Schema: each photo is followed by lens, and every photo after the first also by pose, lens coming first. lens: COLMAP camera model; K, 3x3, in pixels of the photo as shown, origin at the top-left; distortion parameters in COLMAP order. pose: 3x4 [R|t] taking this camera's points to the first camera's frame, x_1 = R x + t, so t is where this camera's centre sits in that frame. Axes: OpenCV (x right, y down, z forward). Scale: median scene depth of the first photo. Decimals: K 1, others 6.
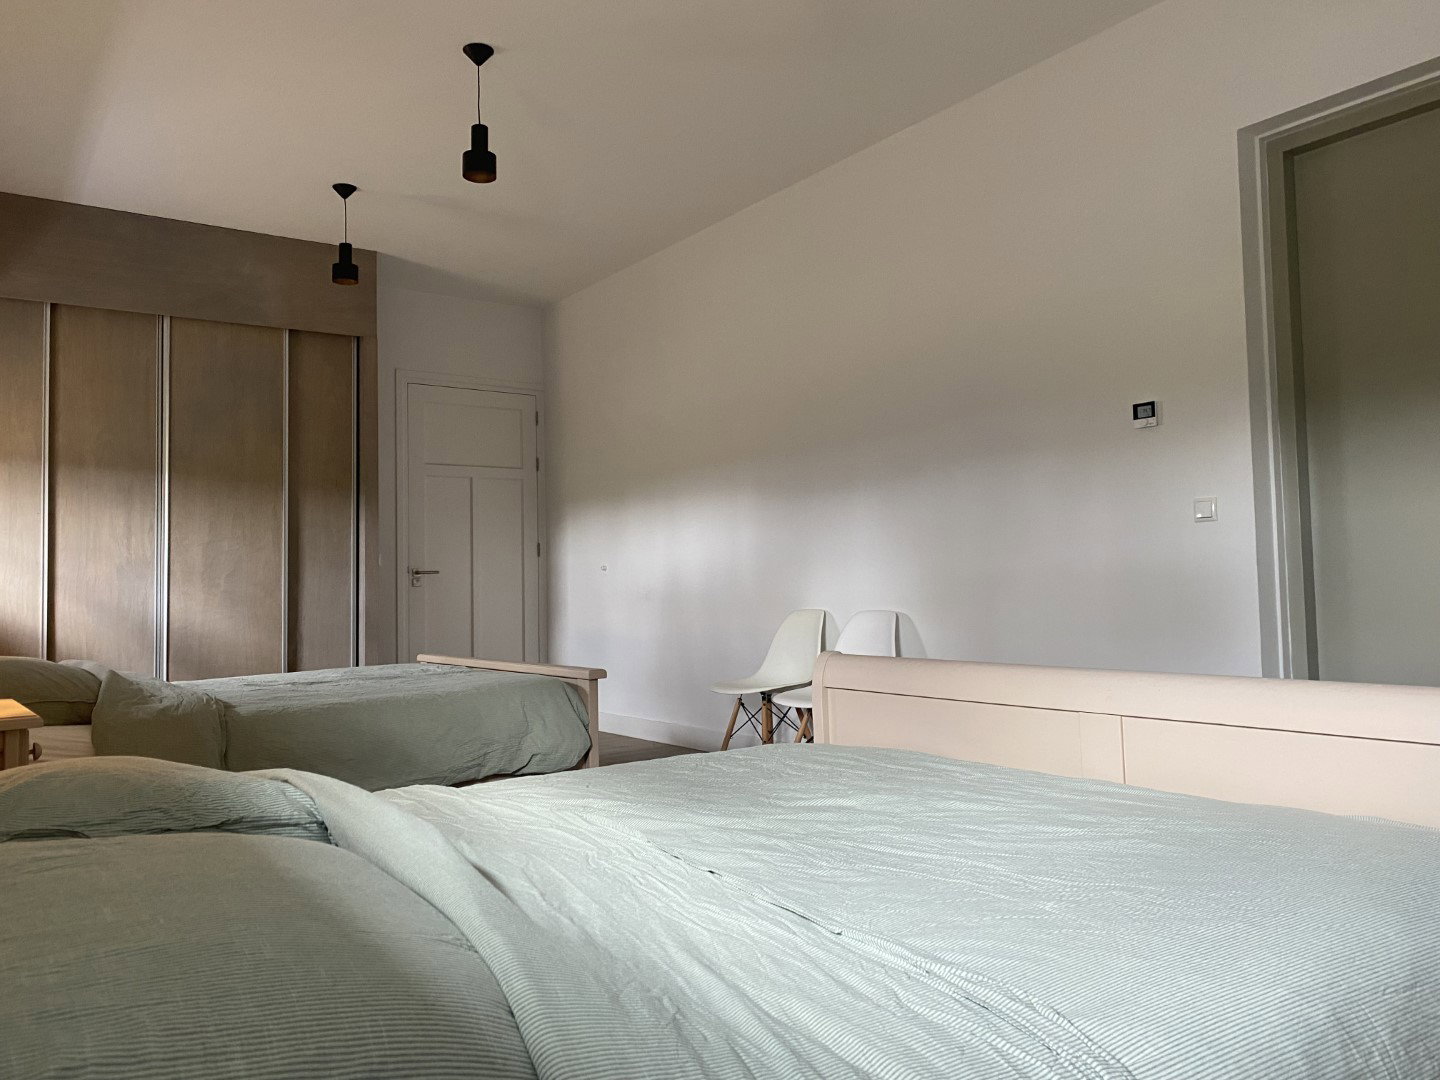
lens RADIAL K [[1102.3, 0, 722.2], [0, 1102.3, 535.8], [0, 0, 1]] dist [0.023888, -0.033284]
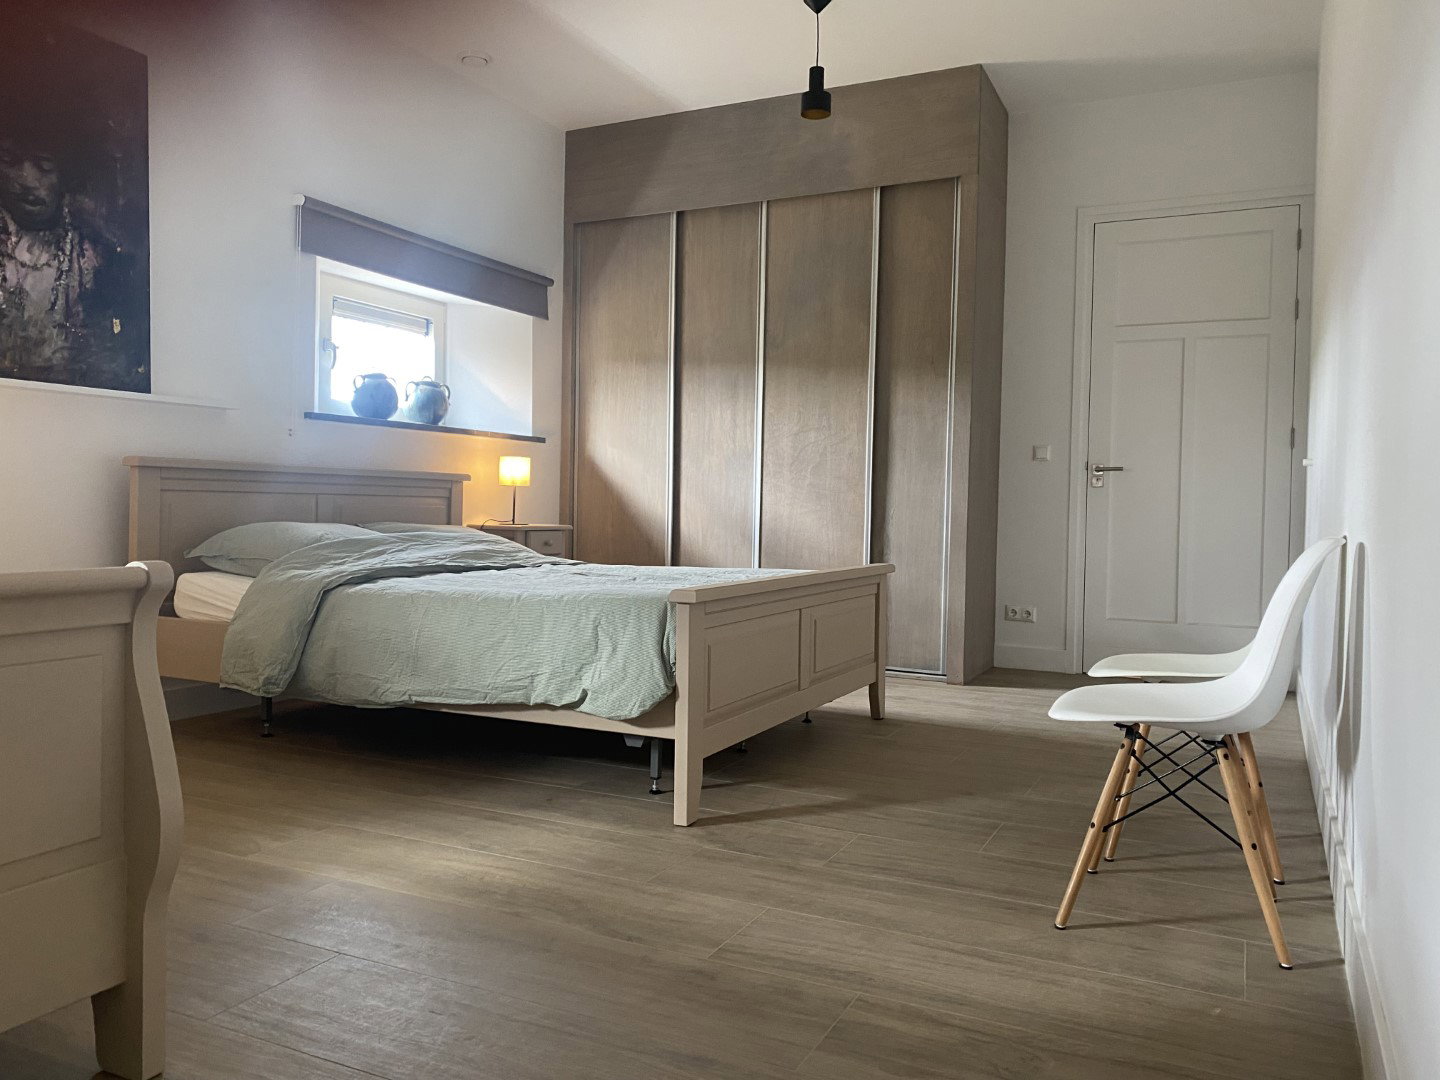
lens RADIAL K [[1102.3, 0, 718.6], [0, 1102.3, 542.3], [0, 0, 1]] dist [0.023888, -0.033284]
pose [[0.475711, 0.056807, -0.877765, 0.351938], [0.014581, 0.997266, 0.072444, 0.030434], [0.879481, -0.047261, 0.473582, 0.486789]]
